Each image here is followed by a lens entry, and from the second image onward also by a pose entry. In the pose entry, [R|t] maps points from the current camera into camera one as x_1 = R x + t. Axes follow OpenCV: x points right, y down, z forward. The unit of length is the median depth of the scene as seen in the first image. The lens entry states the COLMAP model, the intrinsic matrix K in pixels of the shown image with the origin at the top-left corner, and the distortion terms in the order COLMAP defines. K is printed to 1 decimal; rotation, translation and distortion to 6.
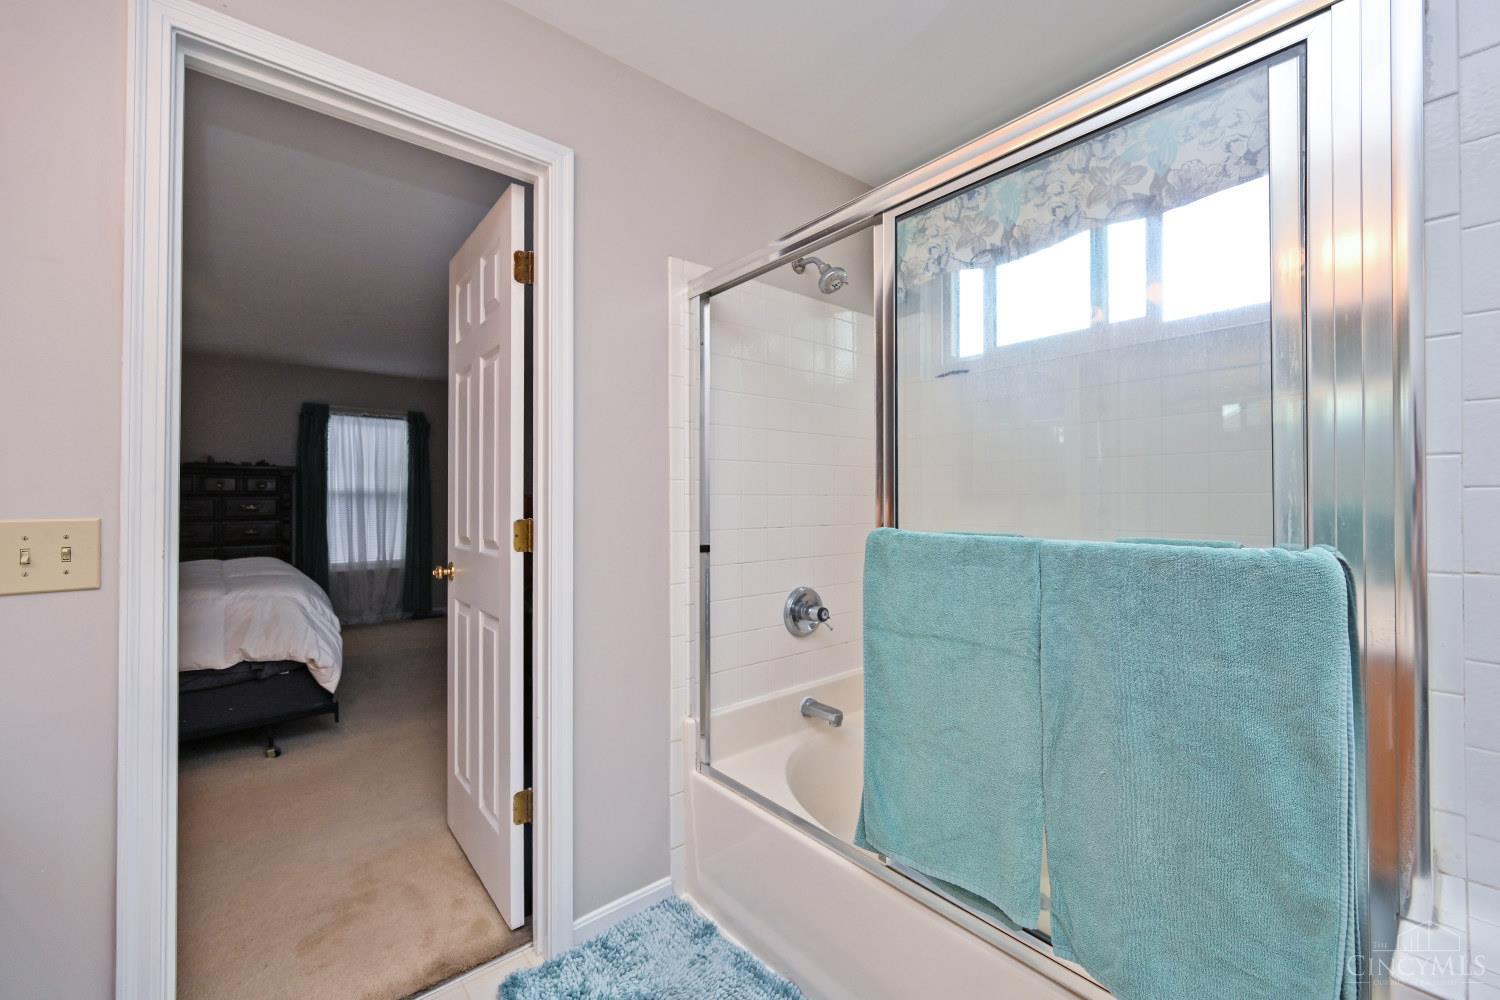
lens RADIAL K [[609.7, 0, 752.2], [0, 609.7, 495.4], [0, 0, 1]] dist [0.001041, 0.000085]
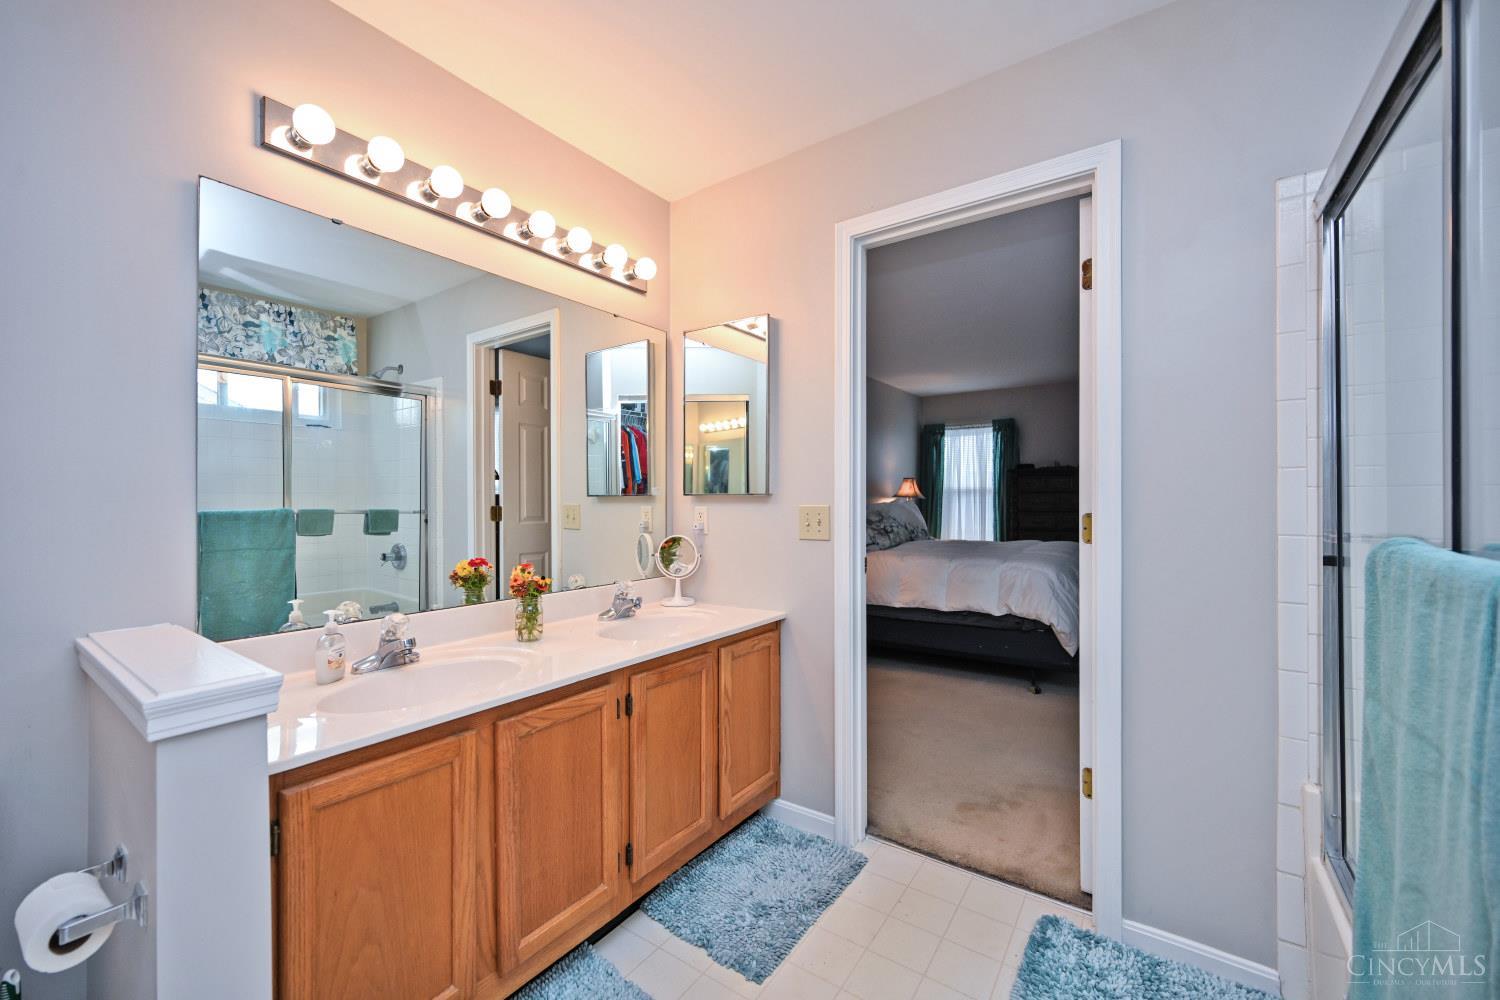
lens RADIAL K [[586.9, 0, 751.7], [0, 586.9, 499.5], [0, 0, 1]] dist [-0.000757, -0.000223]
pose [[0.255449, 0.001438, -0.966822, 0.469698], [0.011253, 0.999927, 0.004461, 0.005582], [0.966757, -0.012019, 0.255414, 0.176761]]
